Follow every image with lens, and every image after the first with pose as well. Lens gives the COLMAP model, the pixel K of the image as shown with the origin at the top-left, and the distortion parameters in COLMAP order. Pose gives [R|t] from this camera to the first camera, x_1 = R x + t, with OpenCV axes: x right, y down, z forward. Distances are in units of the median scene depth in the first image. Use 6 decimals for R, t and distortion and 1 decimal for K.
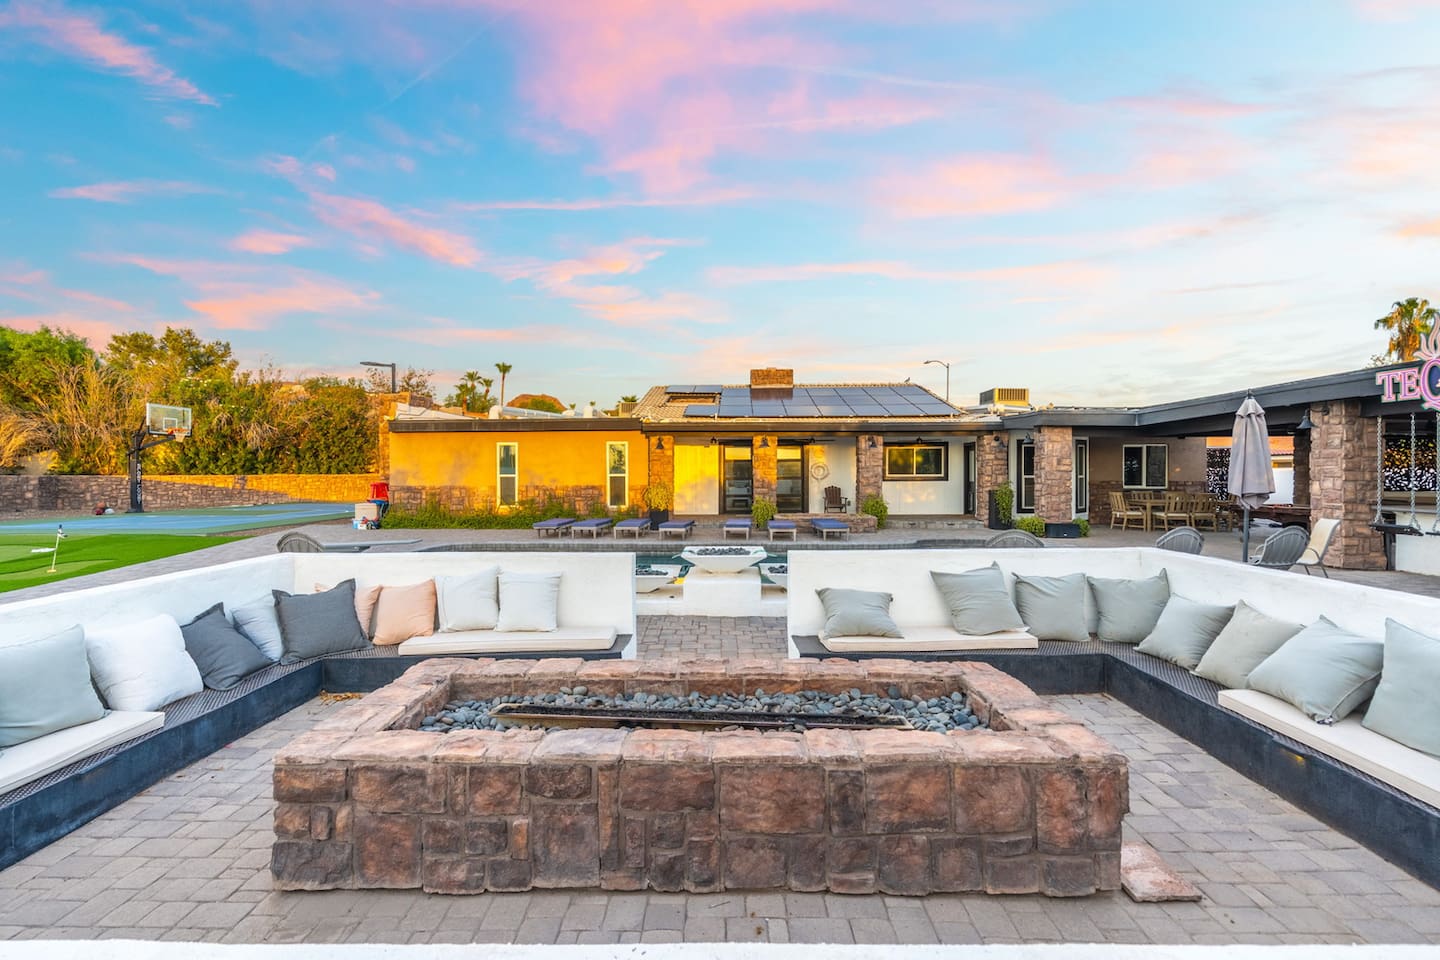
lens RADIAL K [[667.3, 0, 725.4], [0, 667.3, 474.0], [0, 0, 1]] dist [-0.010519, -0.001110]
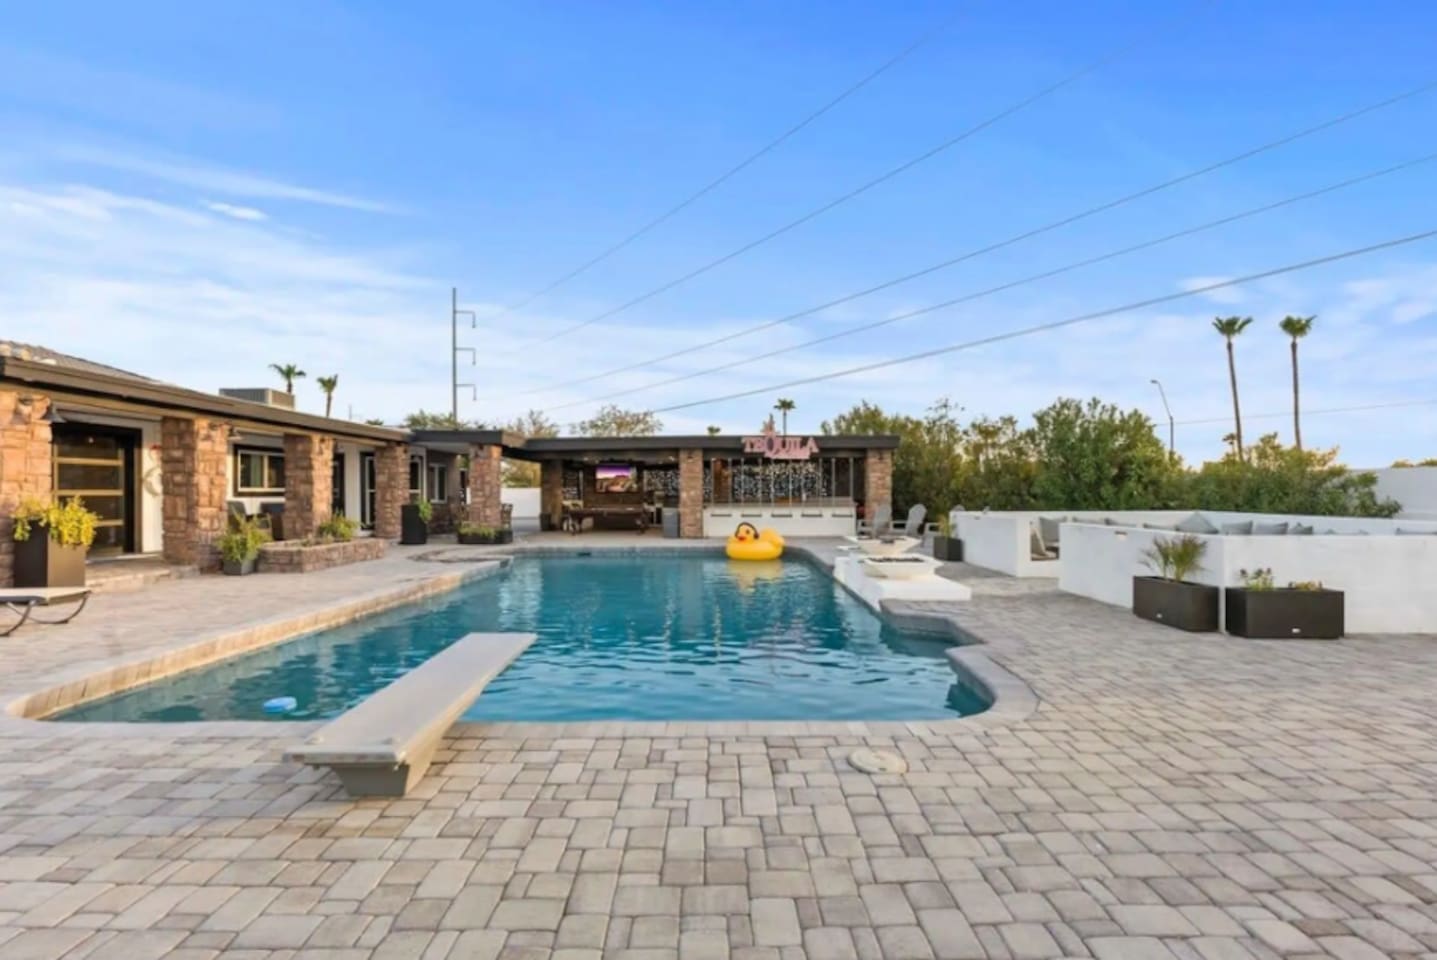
lens RADIAL K [[665.9, 0, 715.2], [0, 665.9, 489.4], [0, 0, 1]] dist [-0.010519, -0.001110]
pose [[0.012452, 0.005540, 0.999907, -0.513443], [0.004799, 0.999973, -0.005600, 0.009234], [-0.999911, 0.004869, 0.012425, 0.510991]]
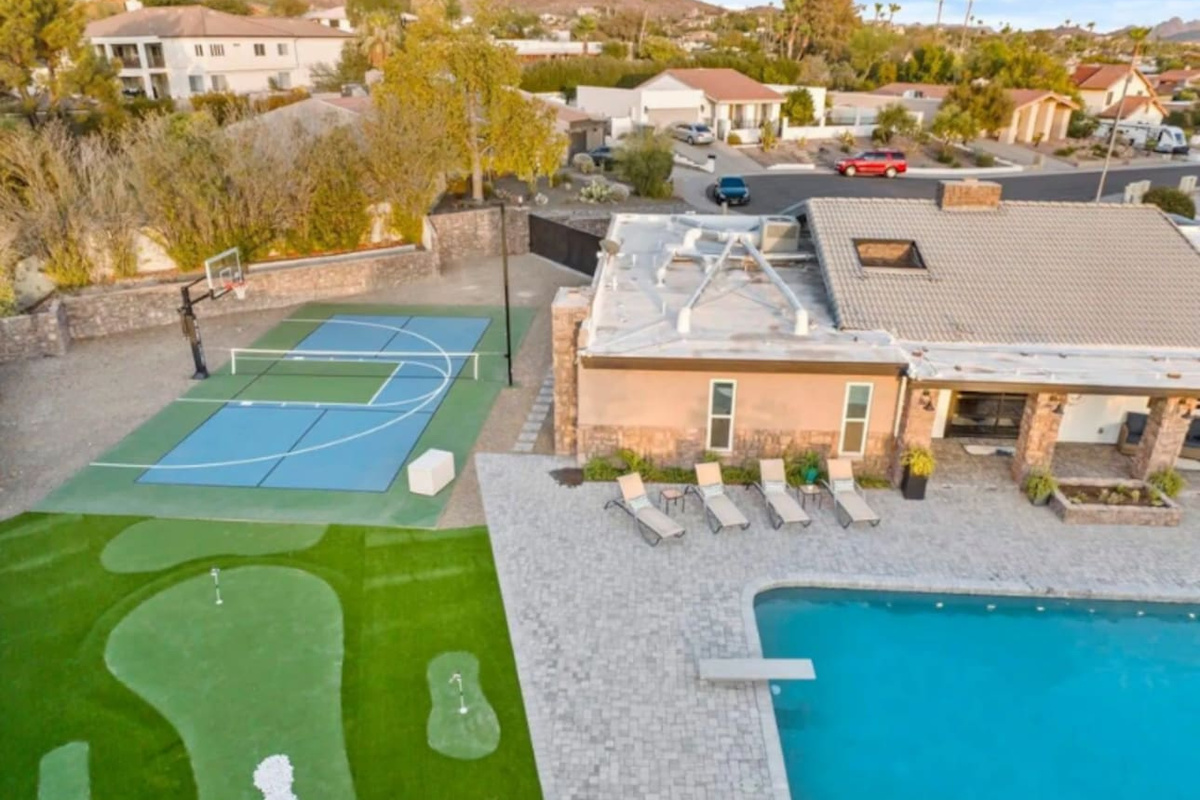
lens RADIAL K [[853.0, 0, 600.9], [0, 853.0, 441.8], [0, 0, 1]] dist [-0.047669, 0.022034]
pose [[0.998894, 0.018224, -0.043339, -0.435898], [0.001717, 0.907069, 0.420979, -0.427516], [0.046984, -0.420588, 0.906035, -0.001155]]
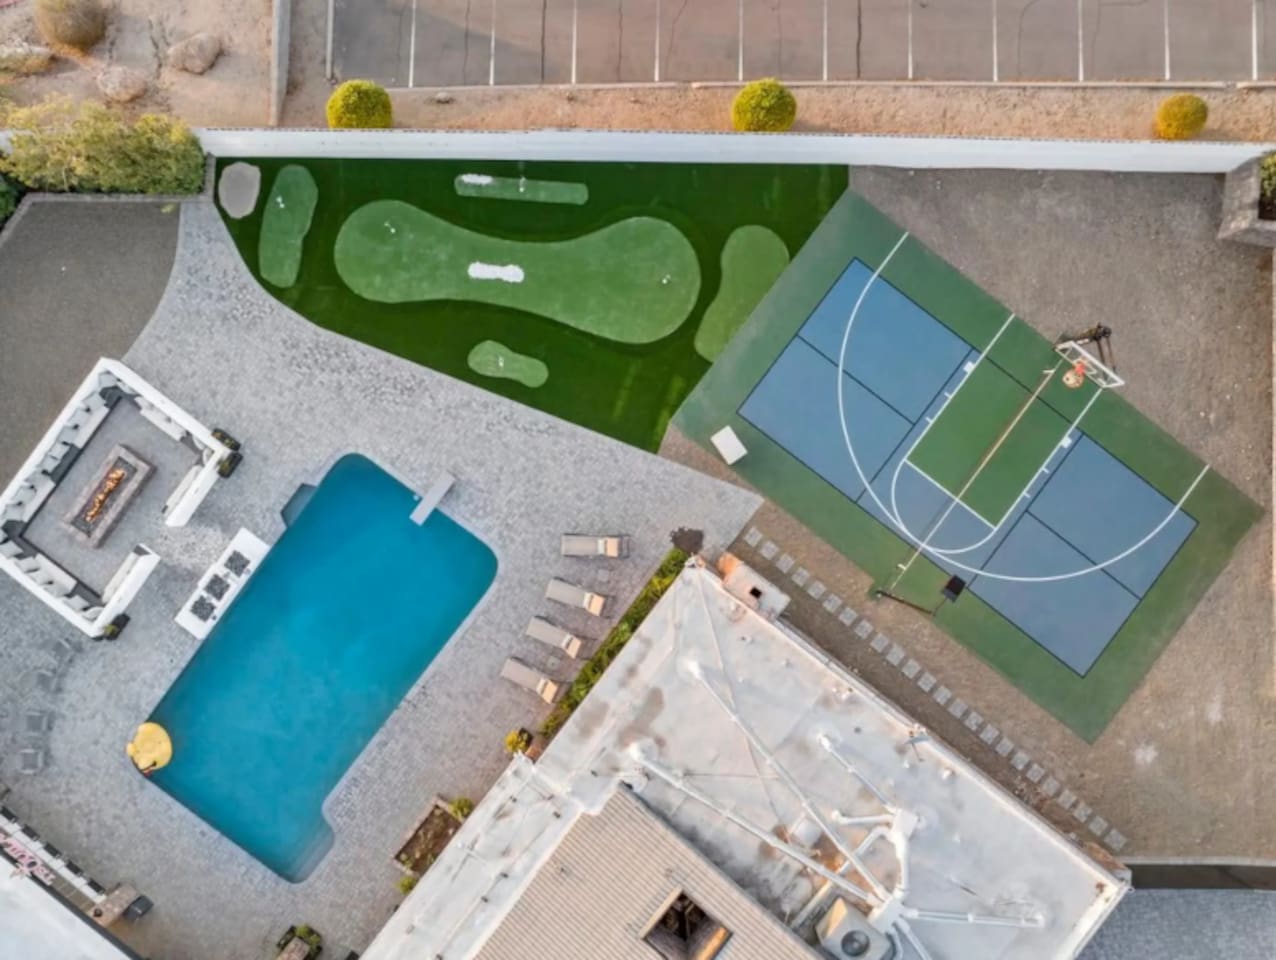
lens RADIAL K [[907.0, 0, 635.6], [0, 907.0, 481.5], [0, 0, 1]] dist [-0.046953, 0.021035]
pose [[-0.591878, 0.805990, -0.007815, -0.541015], [-0.007049, 0.004519, 0.999965, -1.457030], [0.805997, 0.591912, 0.003007, 0.846613]]
